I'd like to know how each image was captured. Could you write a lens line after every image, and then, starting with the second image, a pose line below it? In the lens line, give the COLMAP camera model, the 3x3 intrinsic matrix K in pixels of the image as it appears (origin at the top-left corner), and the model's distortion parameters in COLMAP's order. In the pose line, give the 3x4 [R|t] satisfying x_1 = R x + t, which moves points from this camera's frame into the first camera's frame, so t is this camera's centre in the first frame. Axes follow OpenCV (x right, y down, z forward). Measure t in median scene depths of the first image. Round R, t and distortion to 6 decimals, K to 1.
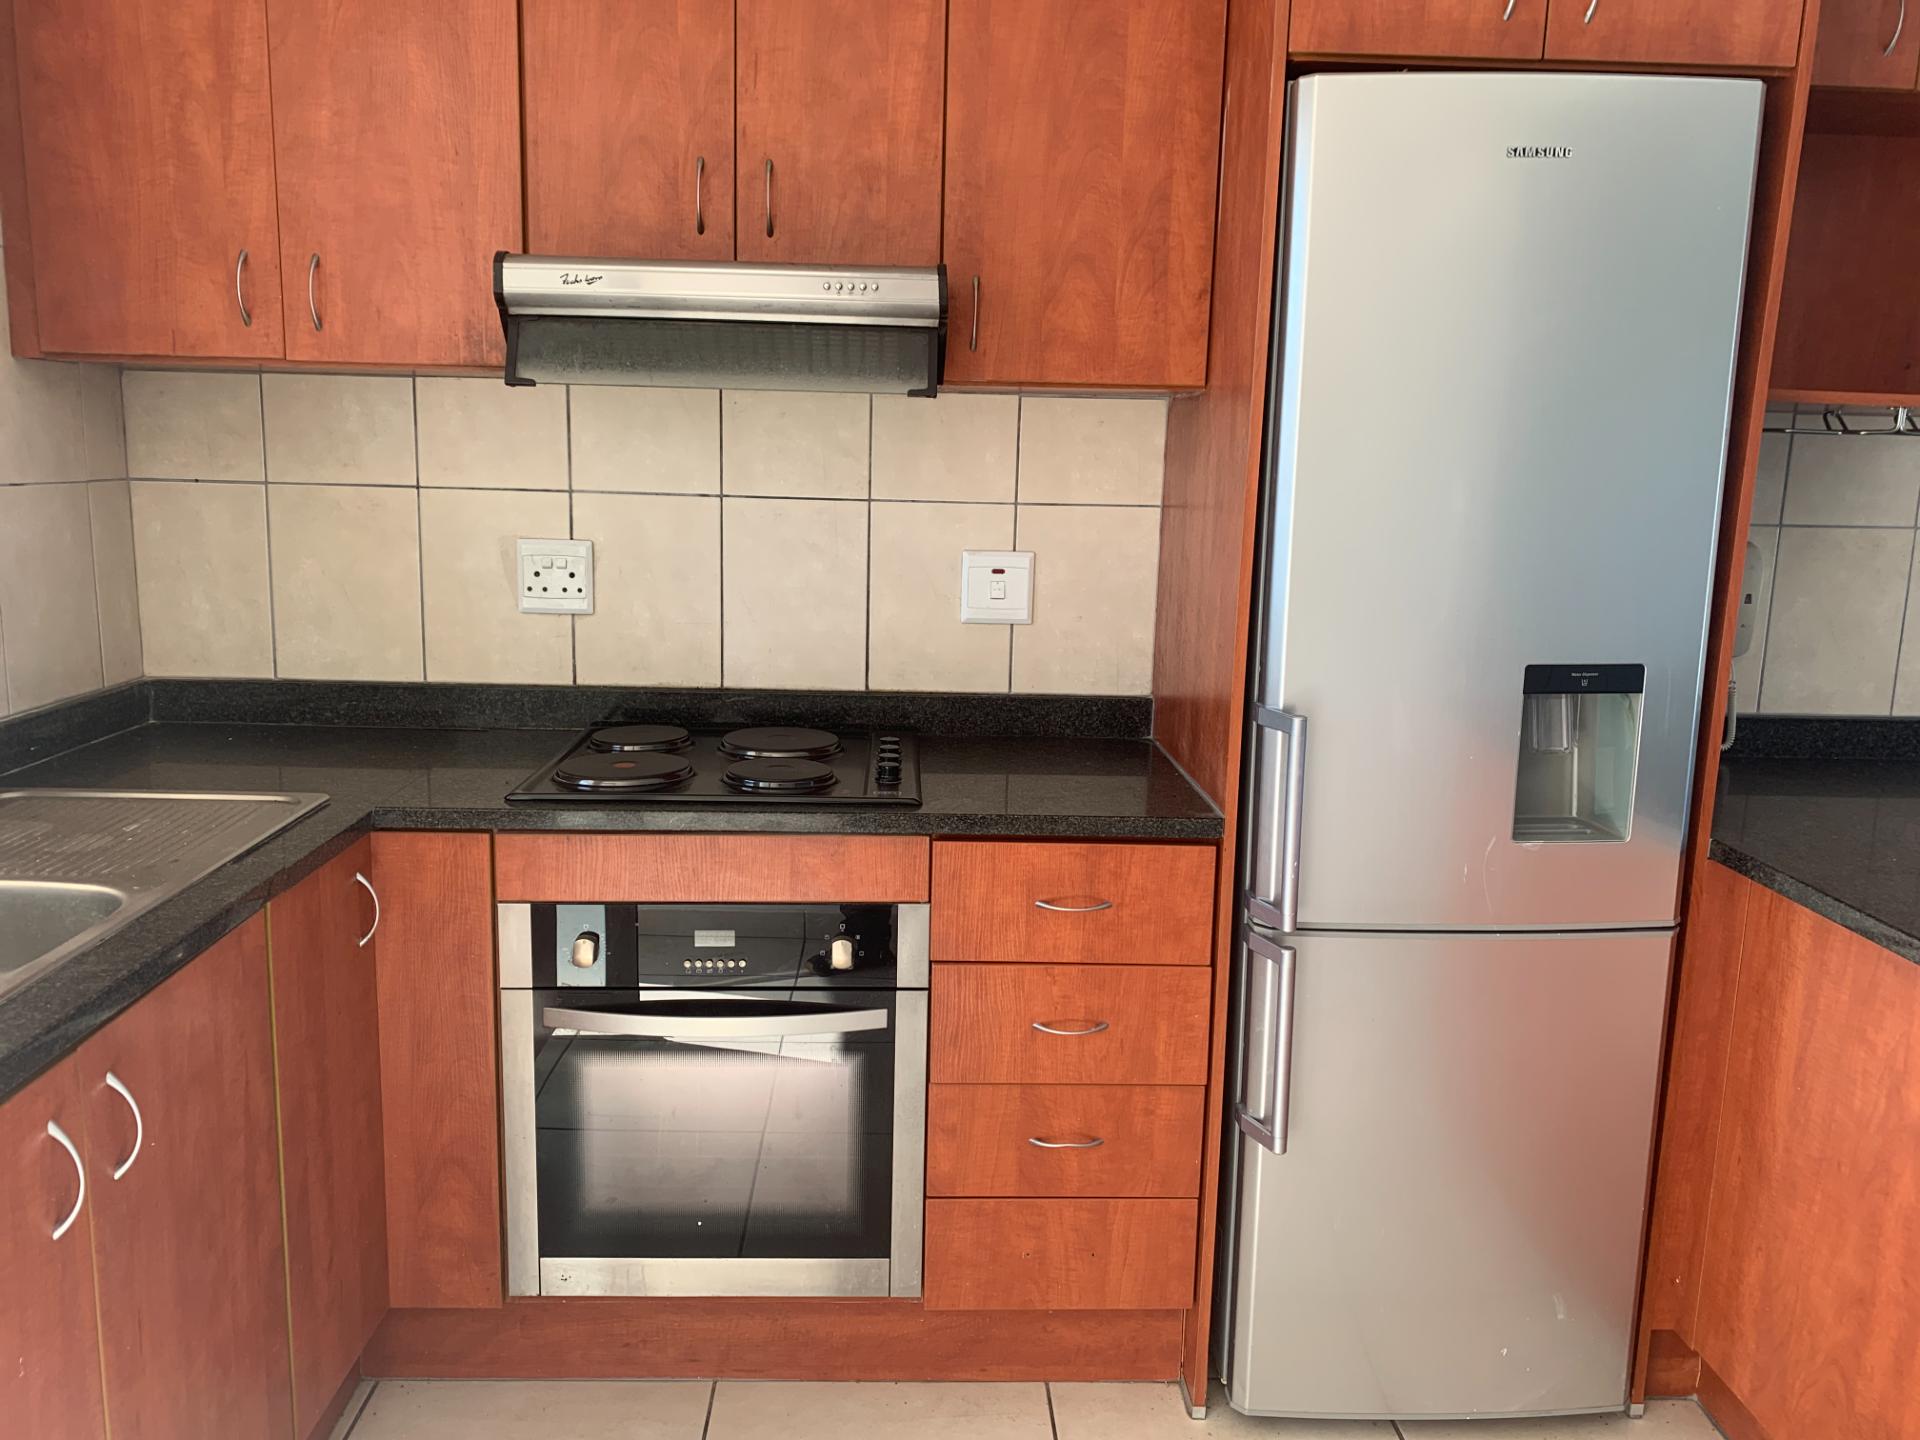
lens RADIAL K [[1475.4, 0, 955.1], [0, 1475.4, 708.4], [0, 0, 1]] dist [0.049917, -0.061483]
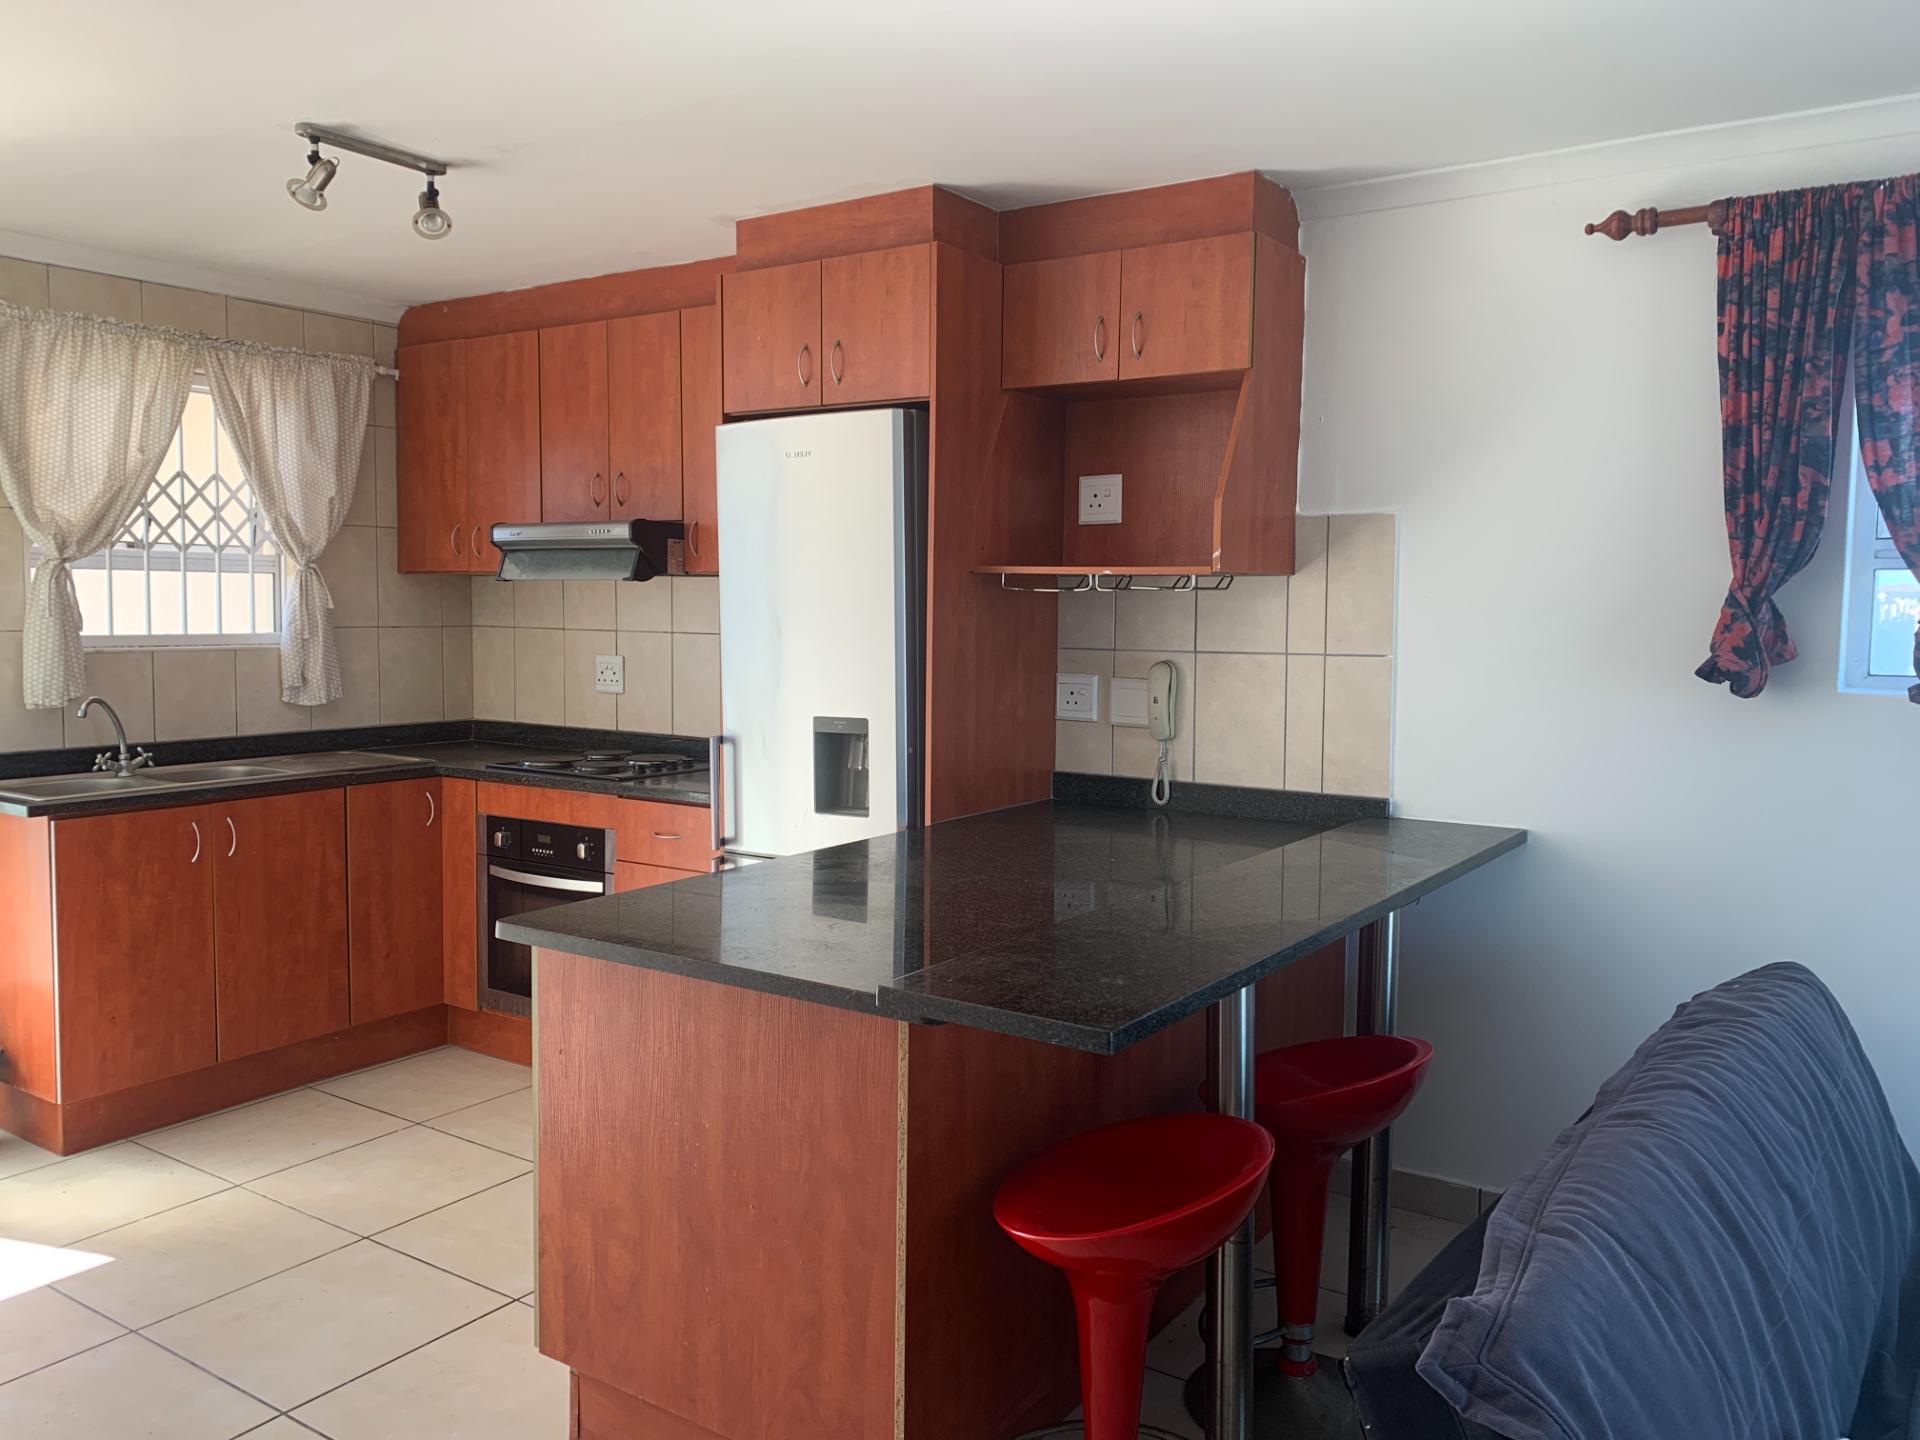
lens RADIAL K [[1475.4, 0, 960.7], [0, 1475.4, 707.5], [0, 0, 1]] dist [0.049917, -0.061483]
pose [[0.812586, 0.026296, -0.582248, 1.488391], [-0.090892, 0.992477, -0.082026, 0.086975], [0.575711, 0.119575, 0.808863, -0.364358]]
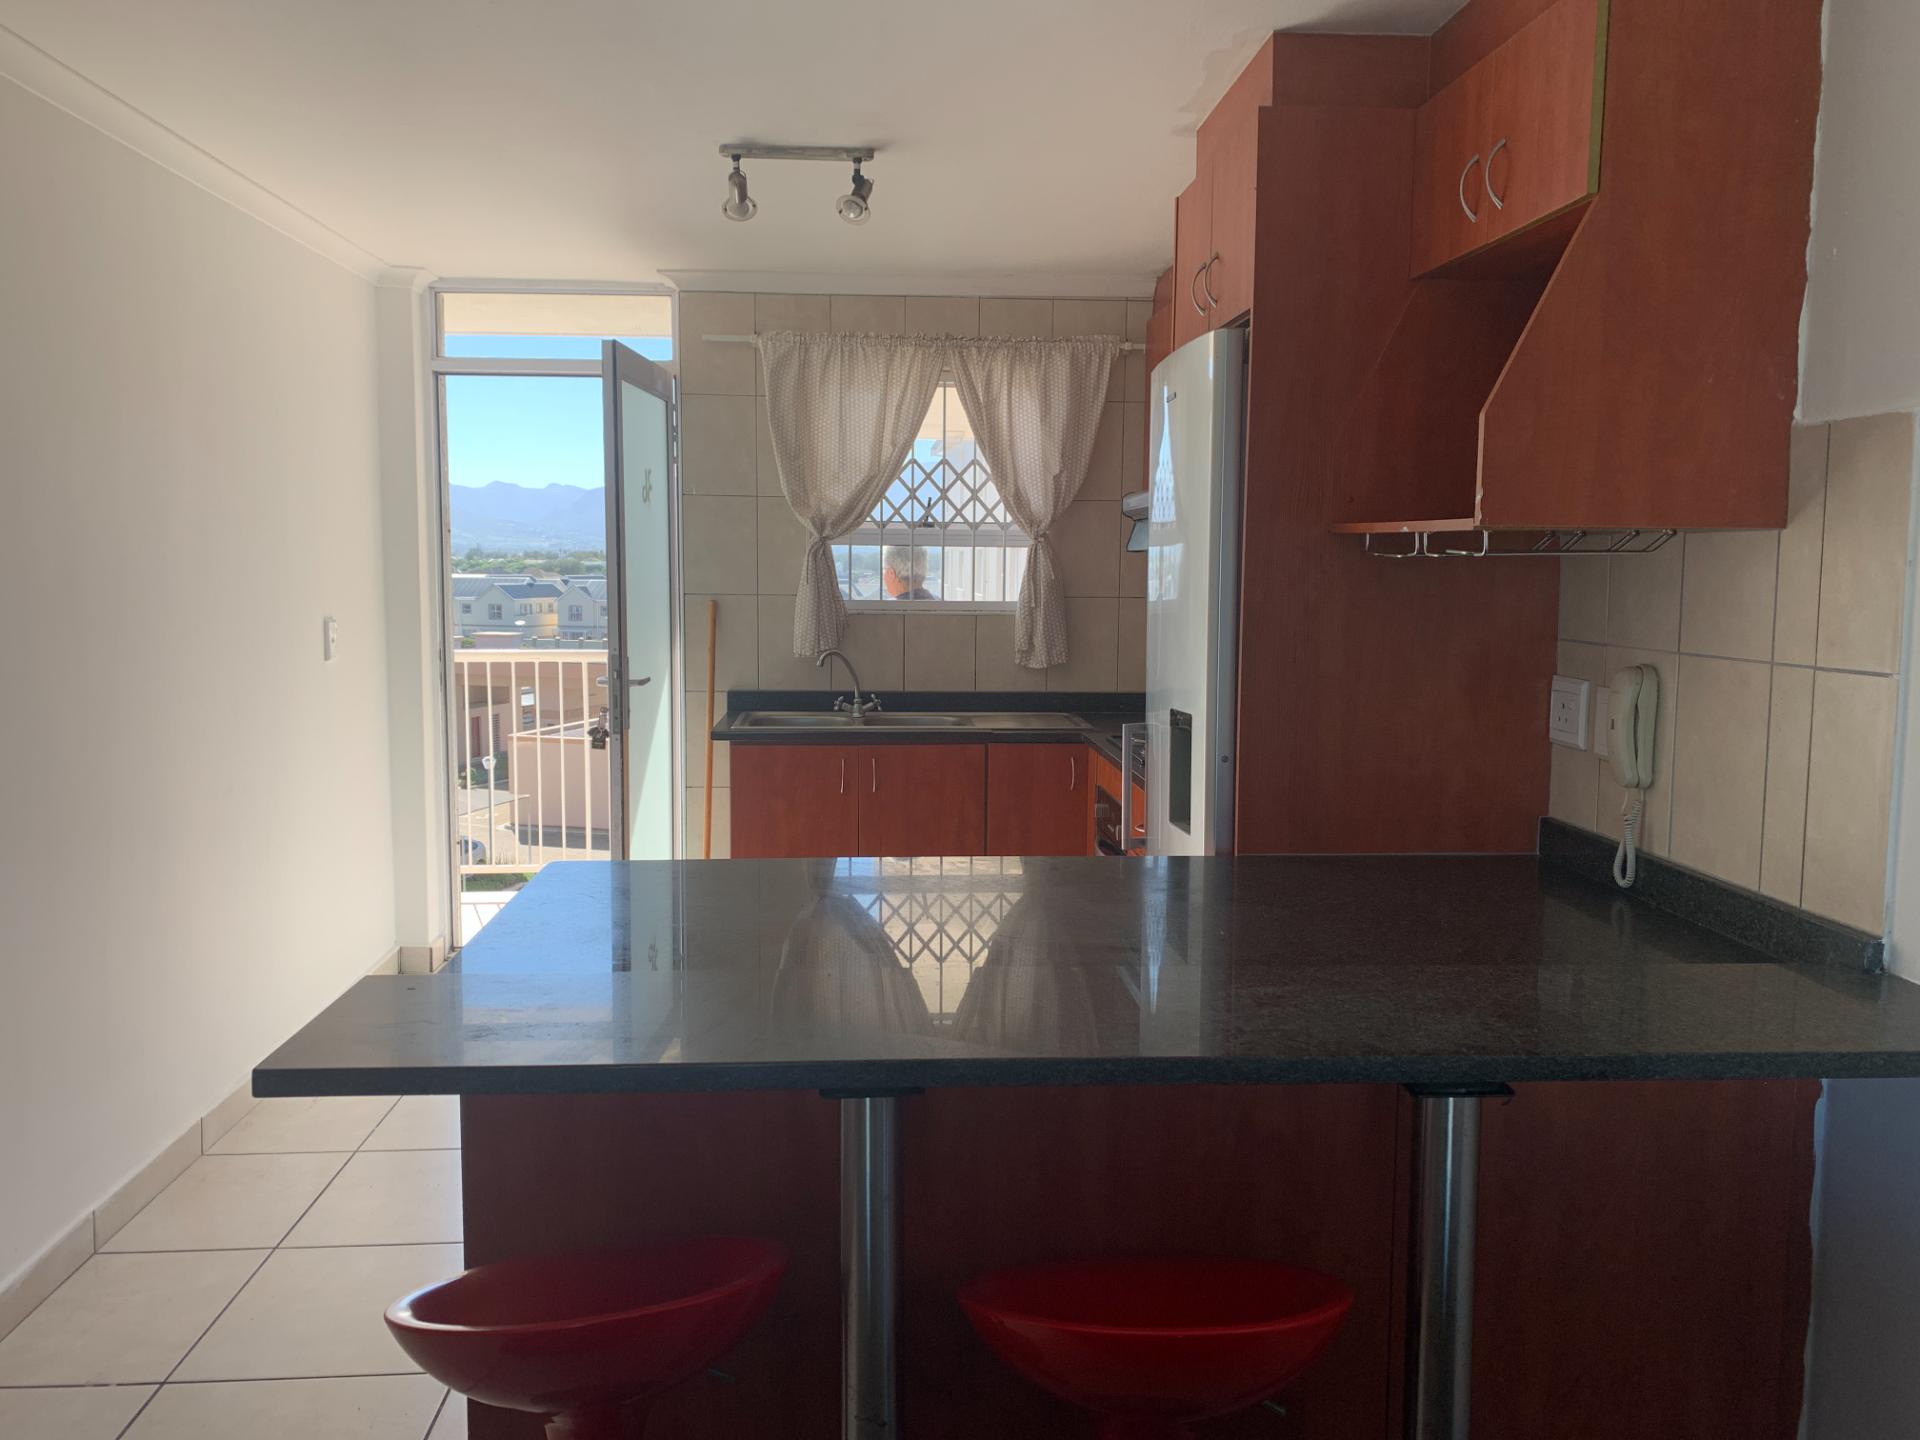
lens RADIAL K [[1475.4, 0, 935.1], [0, 1475.4, 708.0], [0, 0, 1]] dist [0.049917, -0.061483]
pose [[0.038827, 0.076352, -0.996325, 1.785842], [-0.180954, 0.981129, 0.068135, -0.084717], [0.982725, 0.177644, 0.051911, 0.620471]]
